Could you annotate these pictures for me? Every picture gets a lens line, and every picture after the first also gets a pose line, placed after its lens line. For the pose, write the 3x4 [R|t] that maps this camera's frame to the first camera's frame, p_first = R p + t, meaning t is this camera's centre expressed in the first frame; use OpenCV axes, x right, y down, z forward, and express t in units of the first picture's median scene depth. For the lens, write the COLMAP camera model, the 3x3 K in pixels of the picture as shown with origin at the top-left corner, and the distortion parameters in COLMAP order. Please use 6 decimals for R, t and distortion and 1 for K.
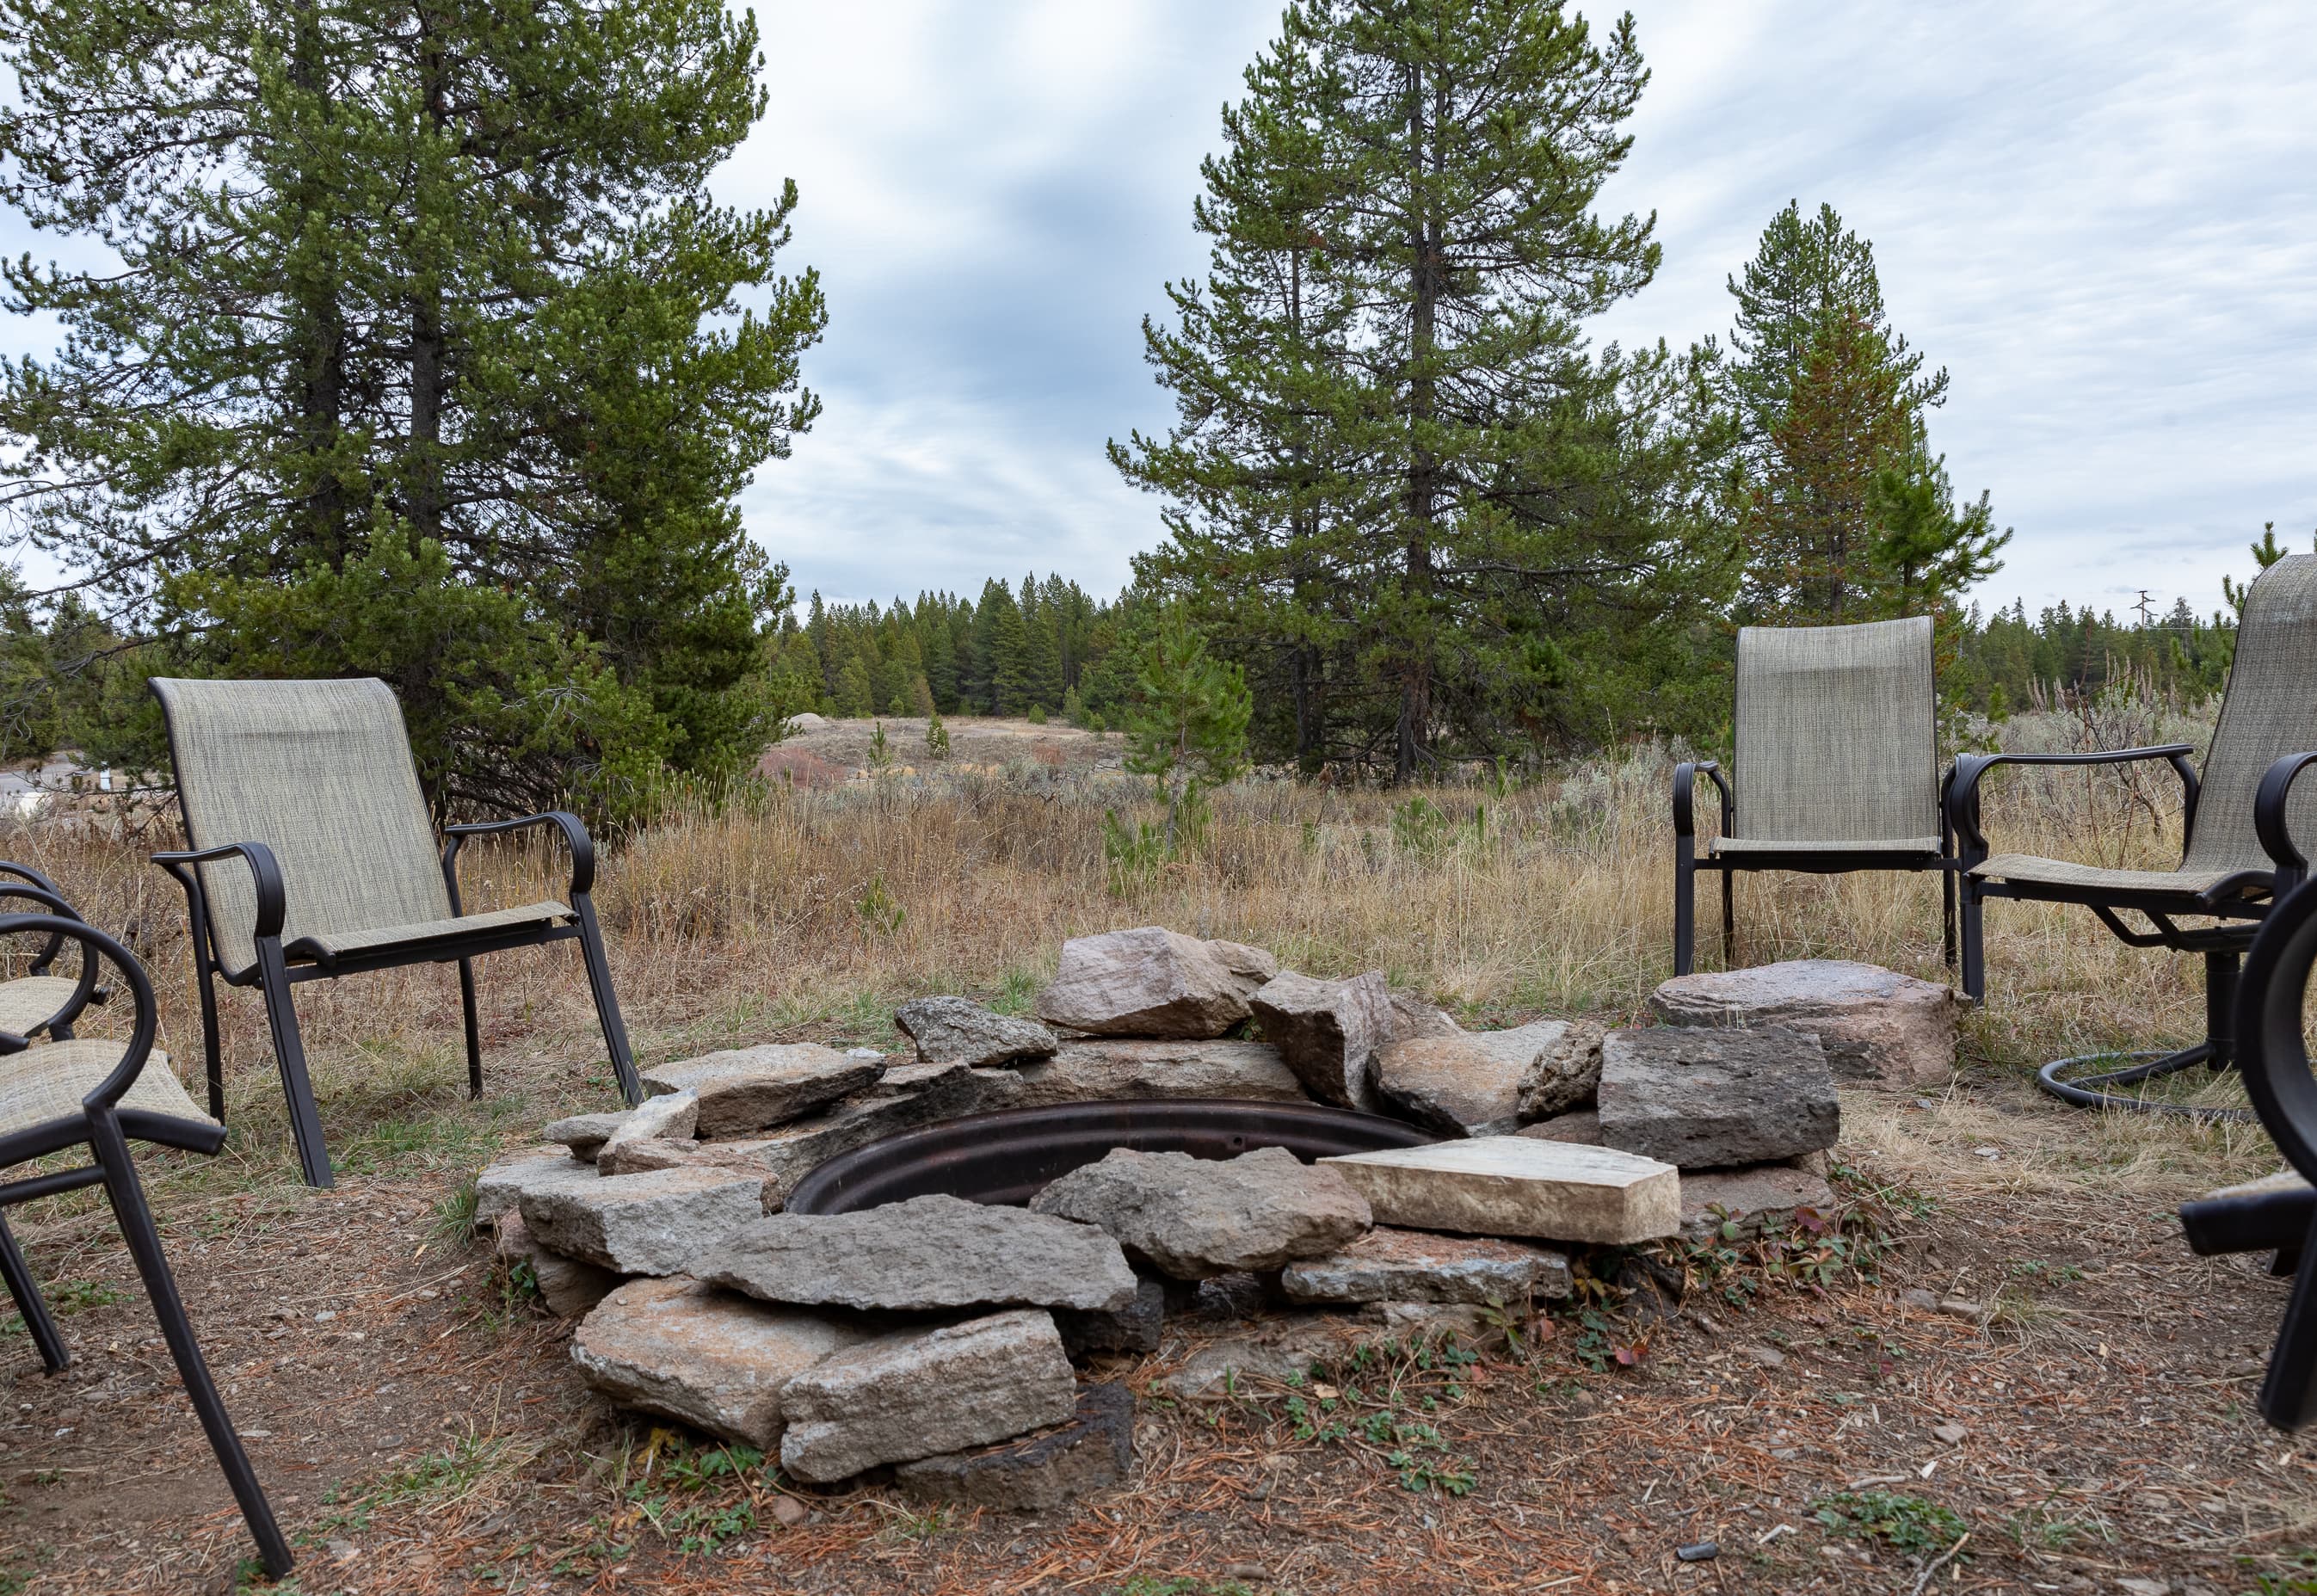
lens RADIAL K [[1914.3, 0, 1158.8], [0, 1914.3, 812.8], [0, 0, 1]] dist [0.001674, -0.003595]
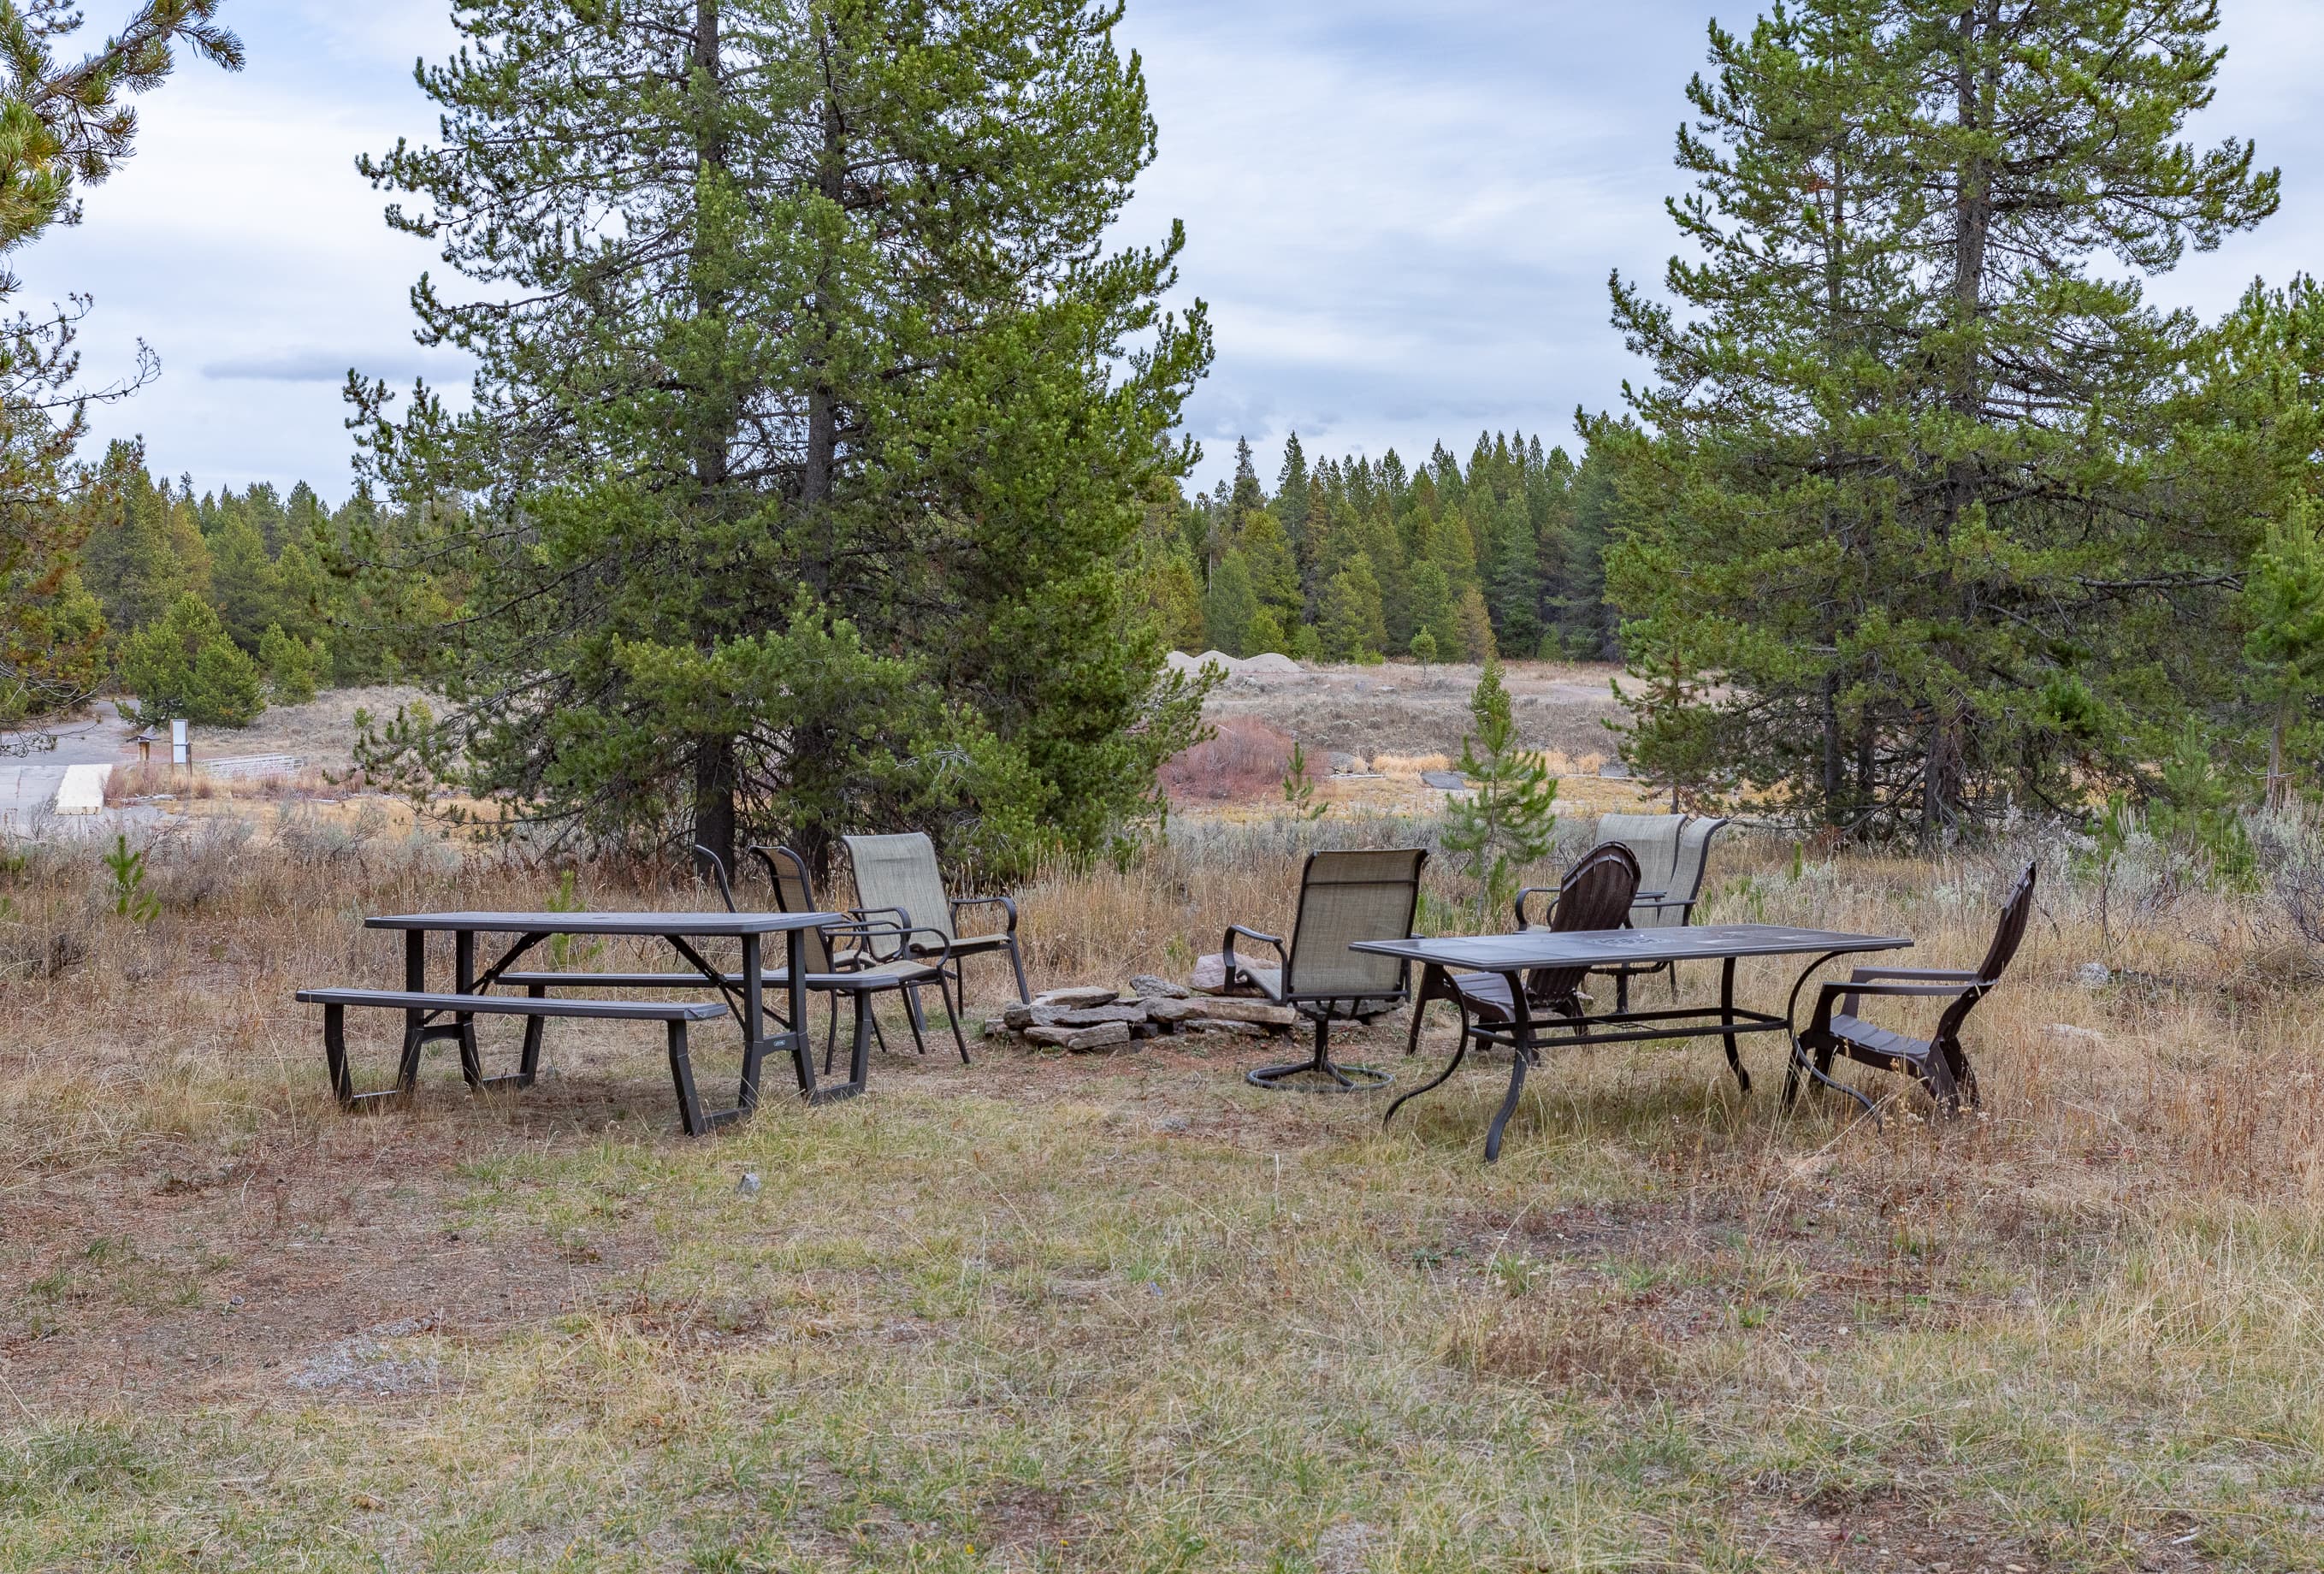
lens RADIAL K [[3467.7, 0, 1163.2], [0, 3467.7, 783.9], [0, 0, 1]] dist [-0.001430, 0.000000]
pose [[0.977173, 0.026280, -0.210813, 0.177342], [-0.029230, 0.999513, -0.010890, -0.022354], [0.210424, 0.016804, 0.977466, -0.714900]]
